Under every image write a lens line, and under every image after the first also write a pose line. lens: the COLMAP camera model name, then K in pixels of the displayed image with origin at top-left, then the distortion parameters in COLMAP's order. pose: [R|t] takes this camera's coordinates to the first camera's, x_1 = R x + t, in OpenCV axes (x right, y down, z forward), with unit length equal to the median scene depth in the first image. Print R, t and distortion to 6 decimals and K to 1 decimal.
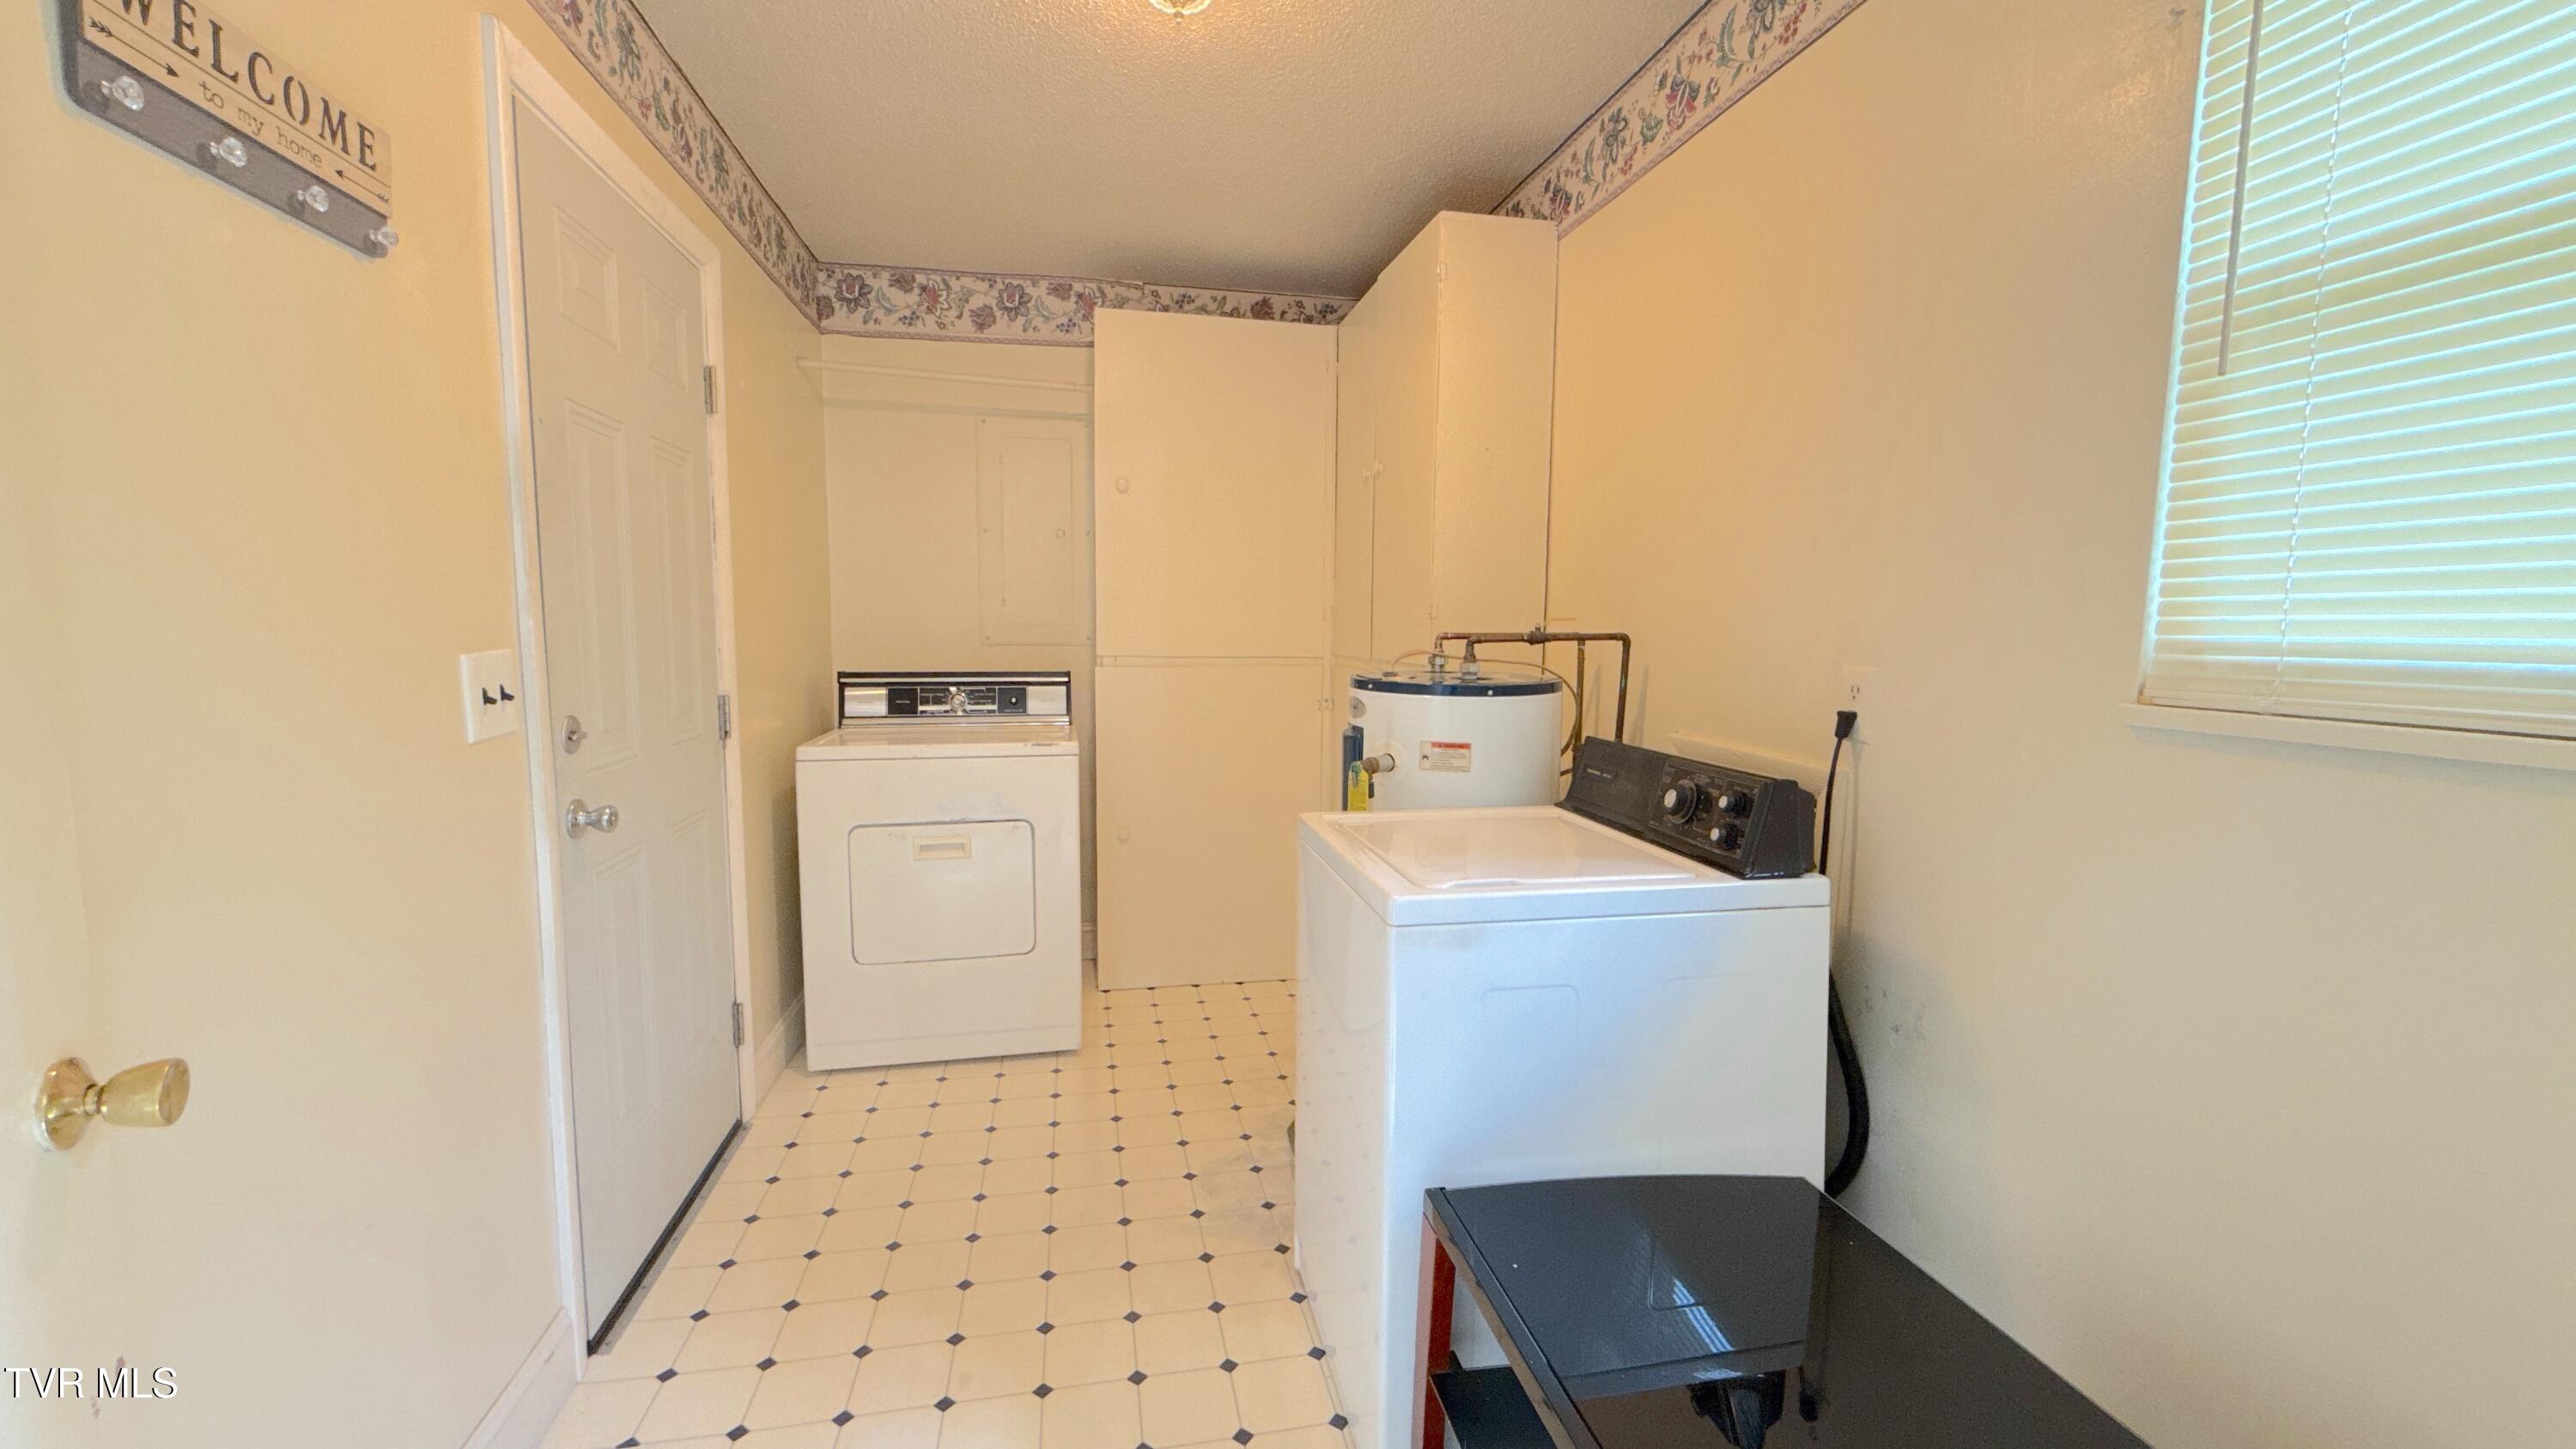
lens RADIAL K [[1027.2, 0, 1283.2], [0, 1027.2, 723.3], [0, 0, 1]] dist [-0.000549, -0.000116]
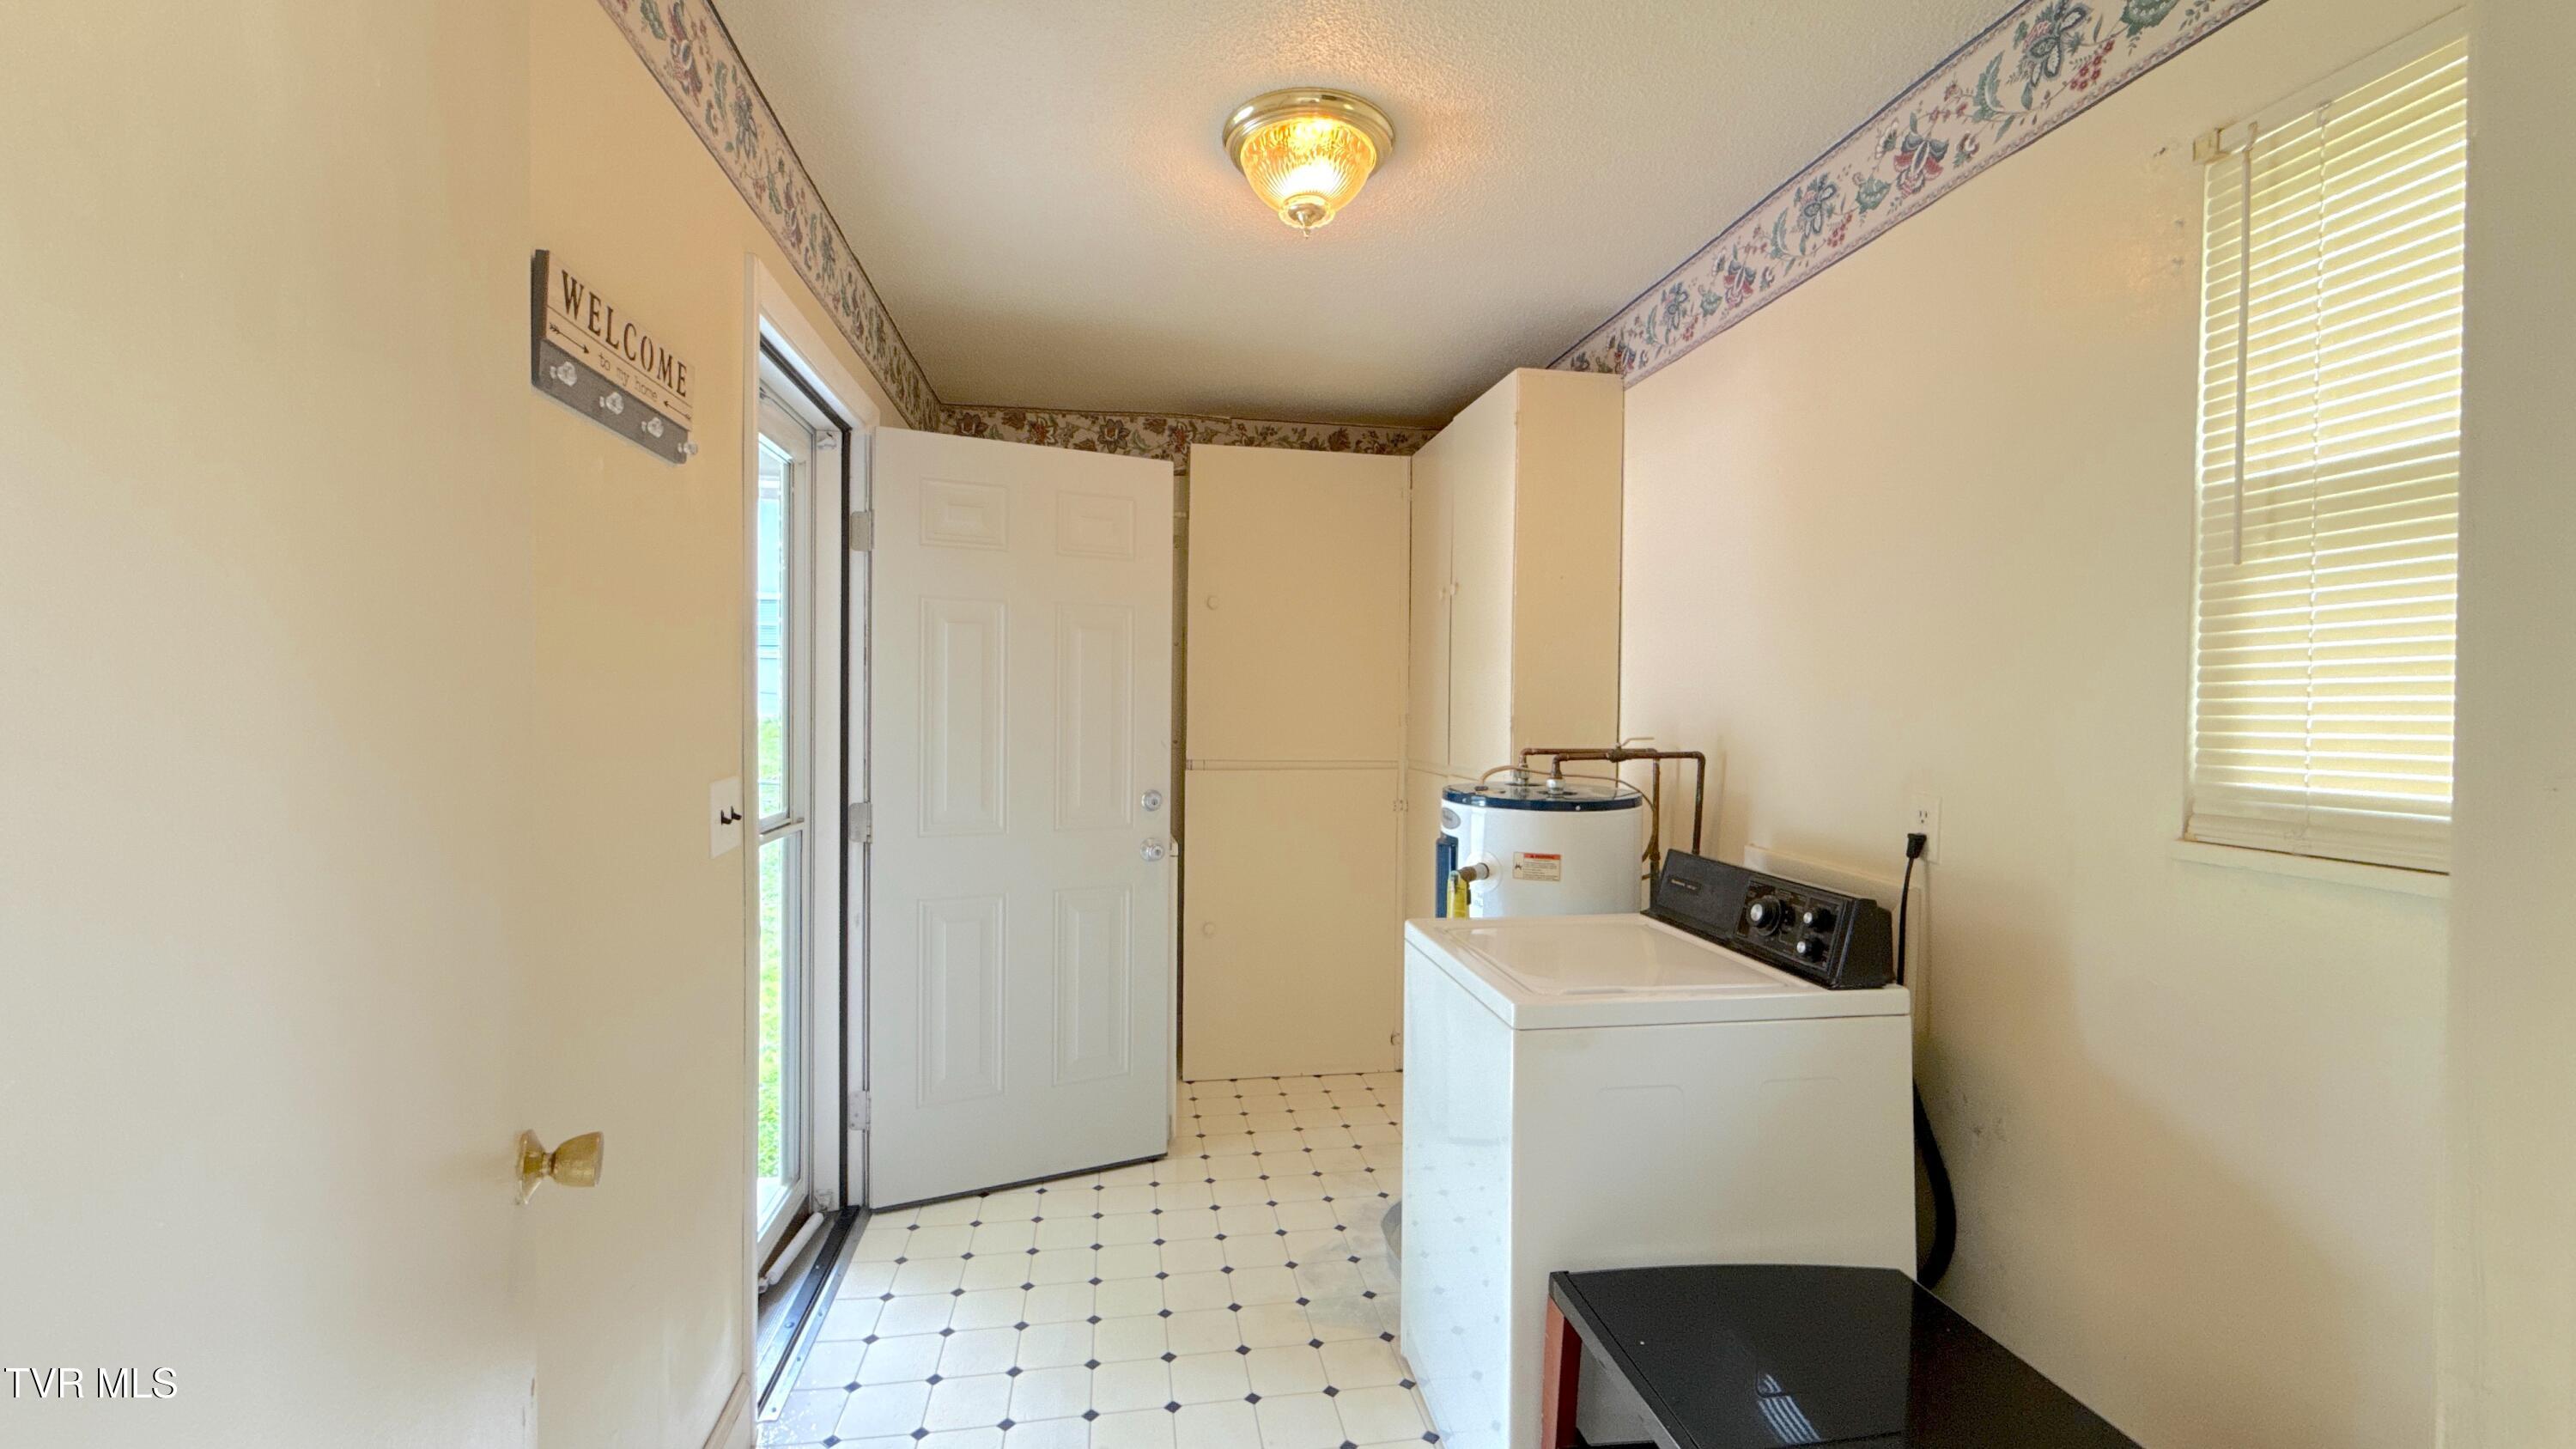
lens RADIAL K [[1025.3, 0, 1283.1], [0, 1025.3, 723.0], [0, 0, 1]] dist [-0.000419, -0.000052]
pose [[0.999311, 0.001493, -0.037079, -0.067283], [-0.004515, 0.996659, -0.081546, -0.027828], [0.036834, 0.081657, 0.995980, -0.097799]]
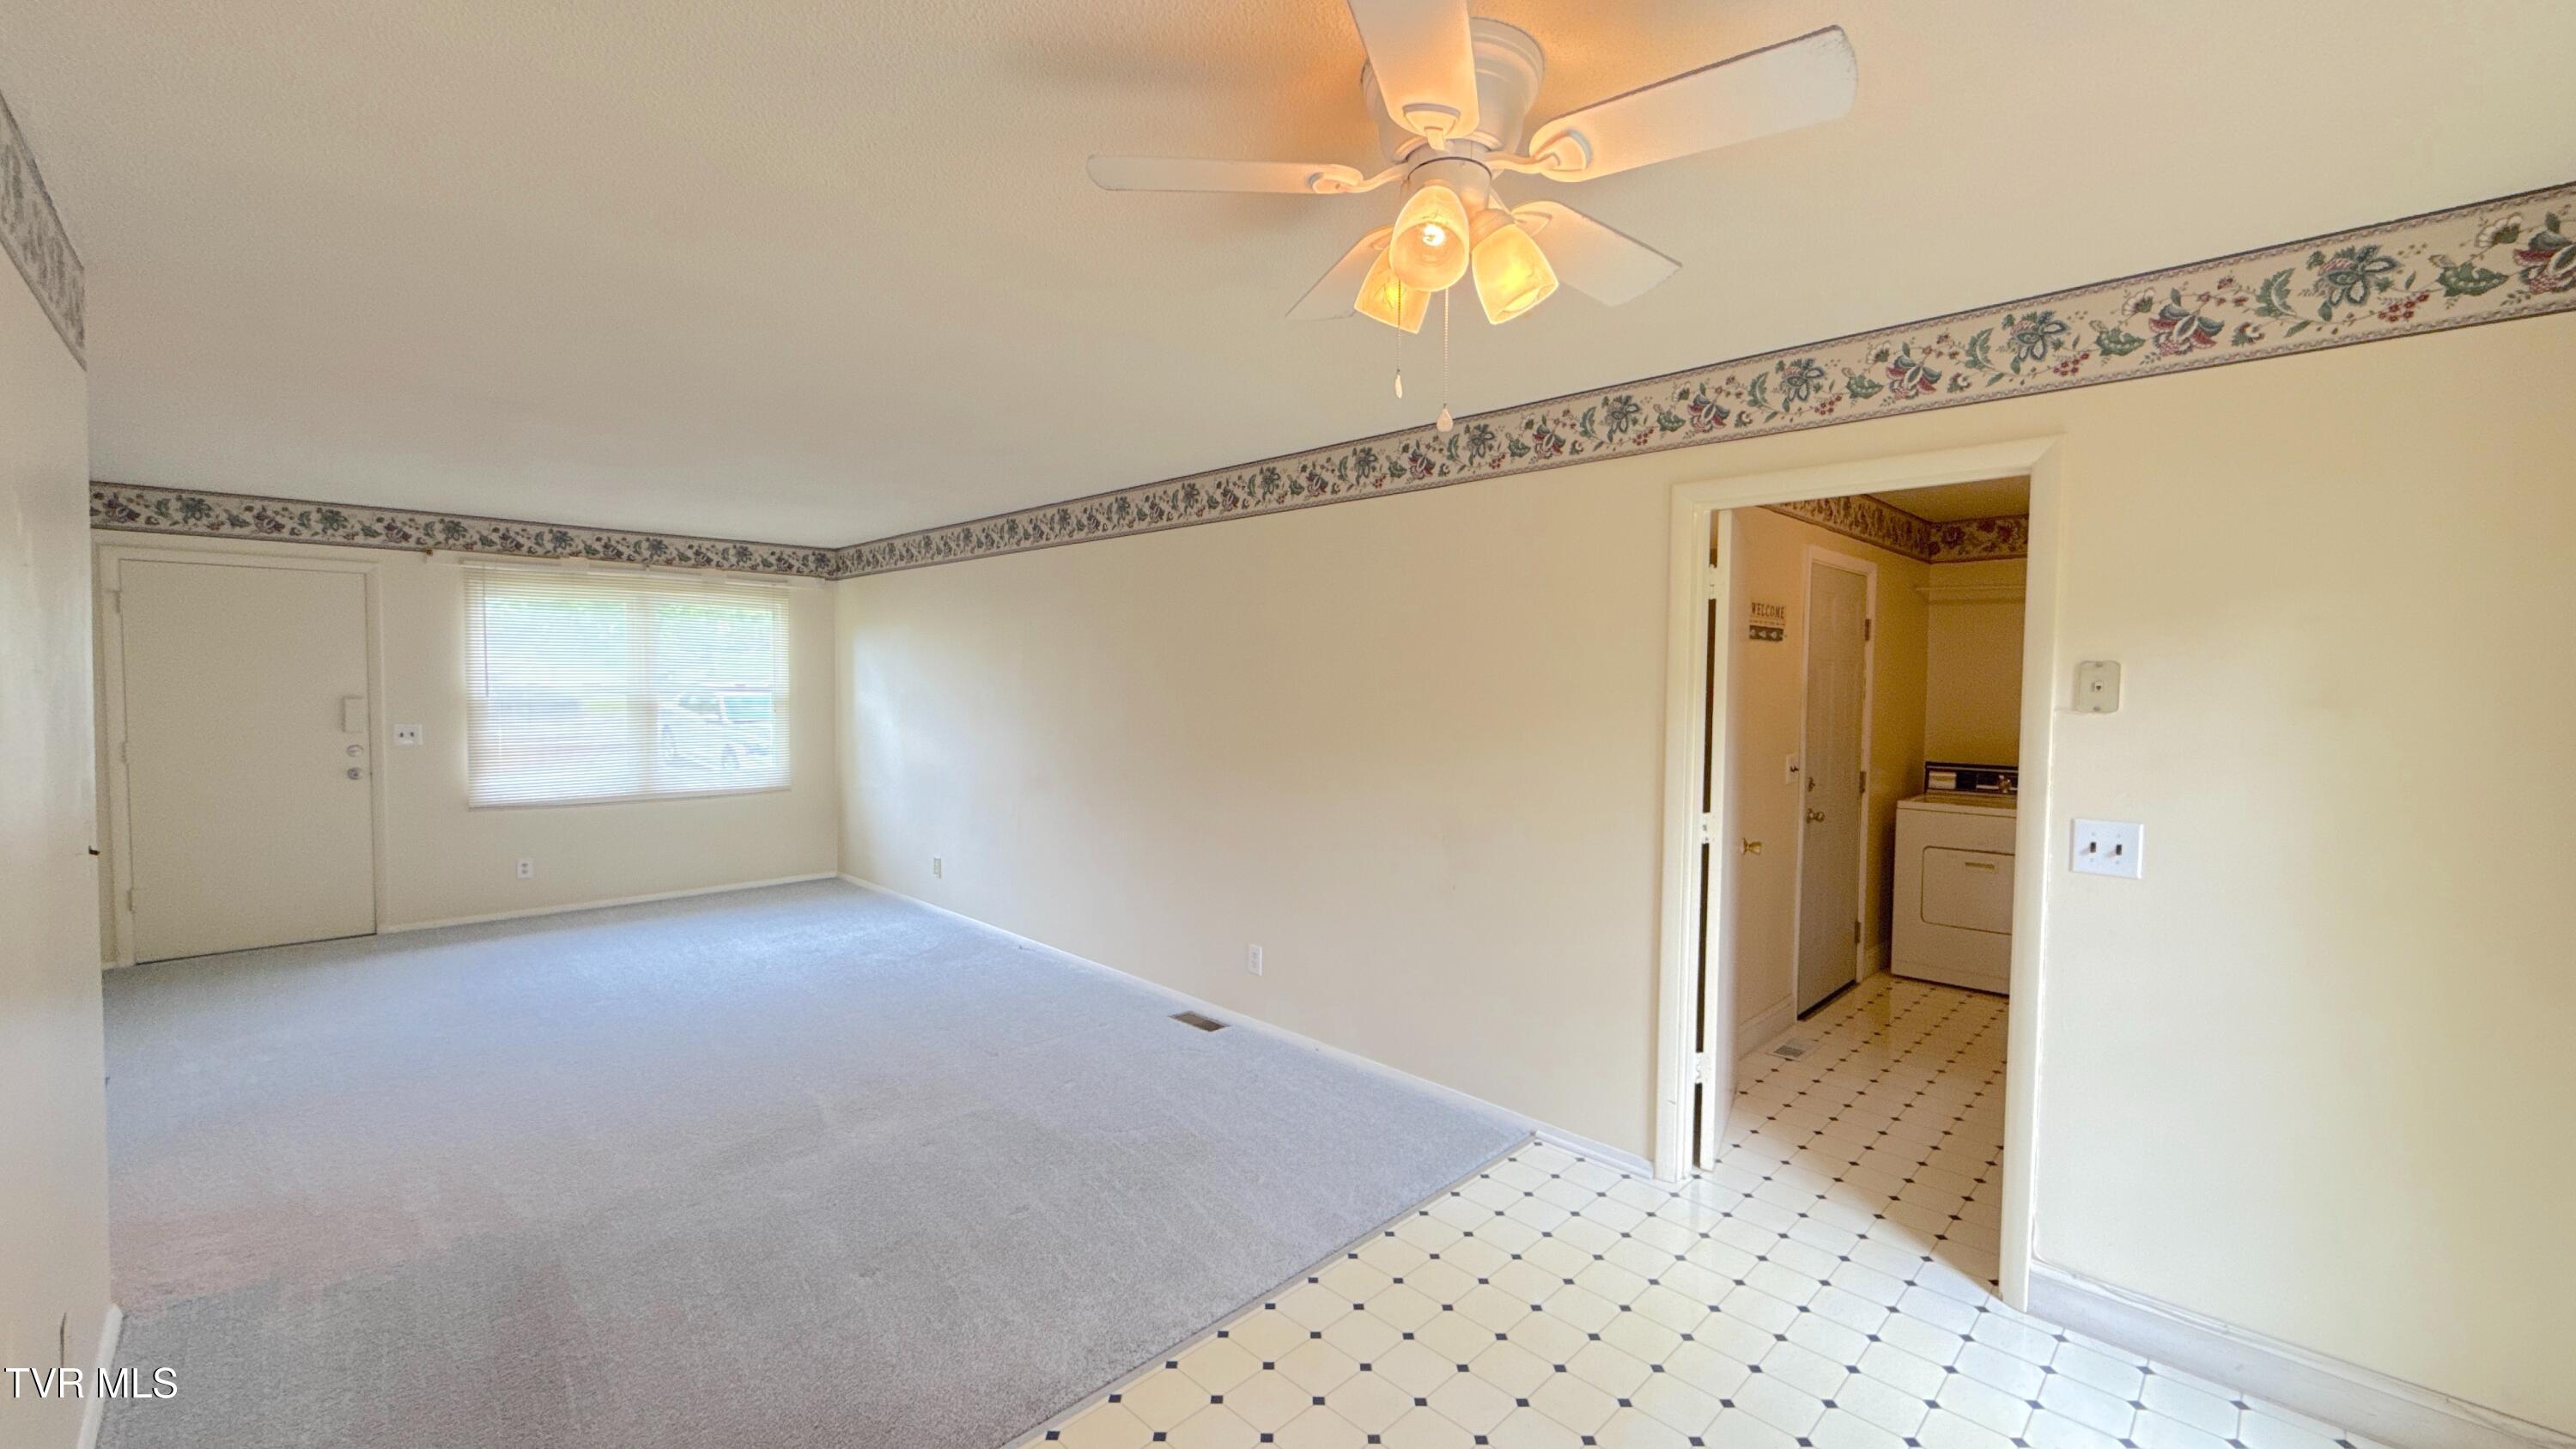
lens RADIAL K [[1018.5, 0, 1277.1], [0, 1018.5, 720.8], [0, 0, 1]] dist [-0.001208, -0.000065]
pose [[0.546599, 0.032689, -0.836756, 0.625266], [-0.086566, 0.996090, -0.017634, 0.010534], [0.832908, 0.082073, 0.547291, -1.330380]]
